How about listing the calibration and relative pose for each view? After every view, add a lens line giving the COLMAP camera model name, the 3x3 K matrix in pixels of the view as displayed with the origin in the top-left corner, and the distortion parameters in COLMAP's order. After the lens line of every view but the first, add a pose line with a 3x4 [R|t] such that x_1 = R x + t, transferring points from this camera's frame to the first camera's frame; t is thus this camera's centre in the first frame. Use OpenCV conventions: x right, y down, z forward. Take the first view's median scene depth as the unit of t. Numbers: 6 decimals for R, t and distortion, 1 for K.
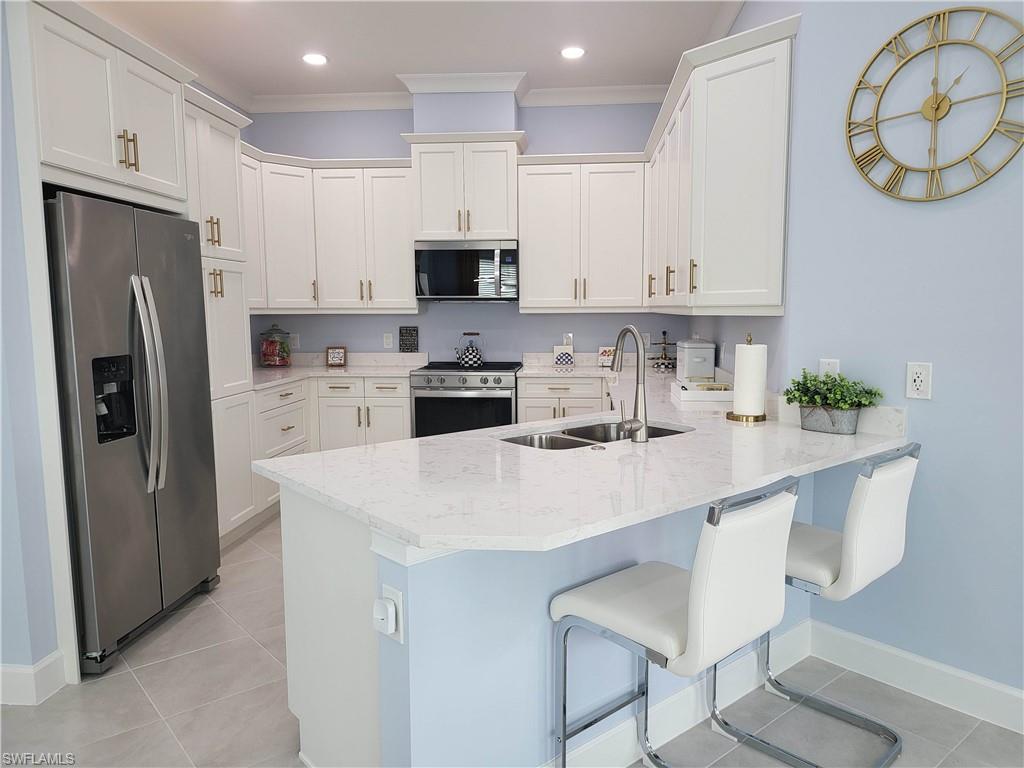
lens RADIAL K [[723.0, 0, 513.4], [0, 723.0, 388.4], [0, 0, 1]] dist [0.036543, -0.048235]
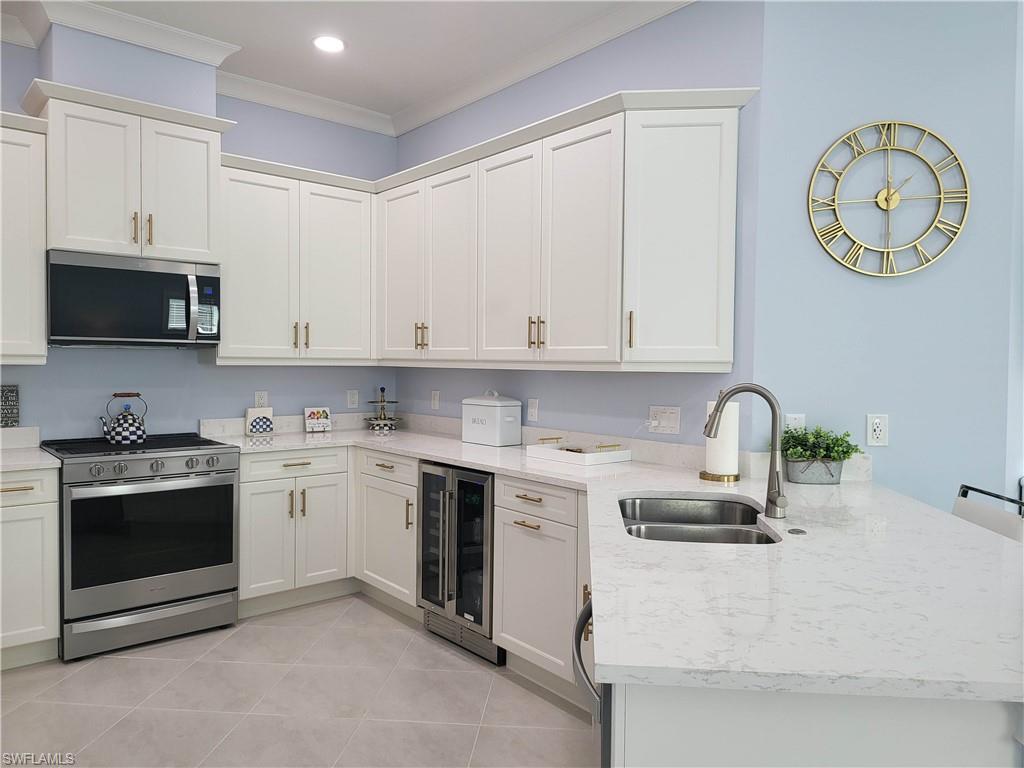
lens RADIAL K [[723.0, 0, 514.5], [0, 723.0, 382.2], [0, 0, 1]] dist [0.036543, -0.048235]
pose [[0.688483, -0.007677, 0.725212, -0.322517], [0.065552, 0.996510, -0.051684, -0.030921], [-0.722284, 0.083122, 0.686583, 0.295896]]
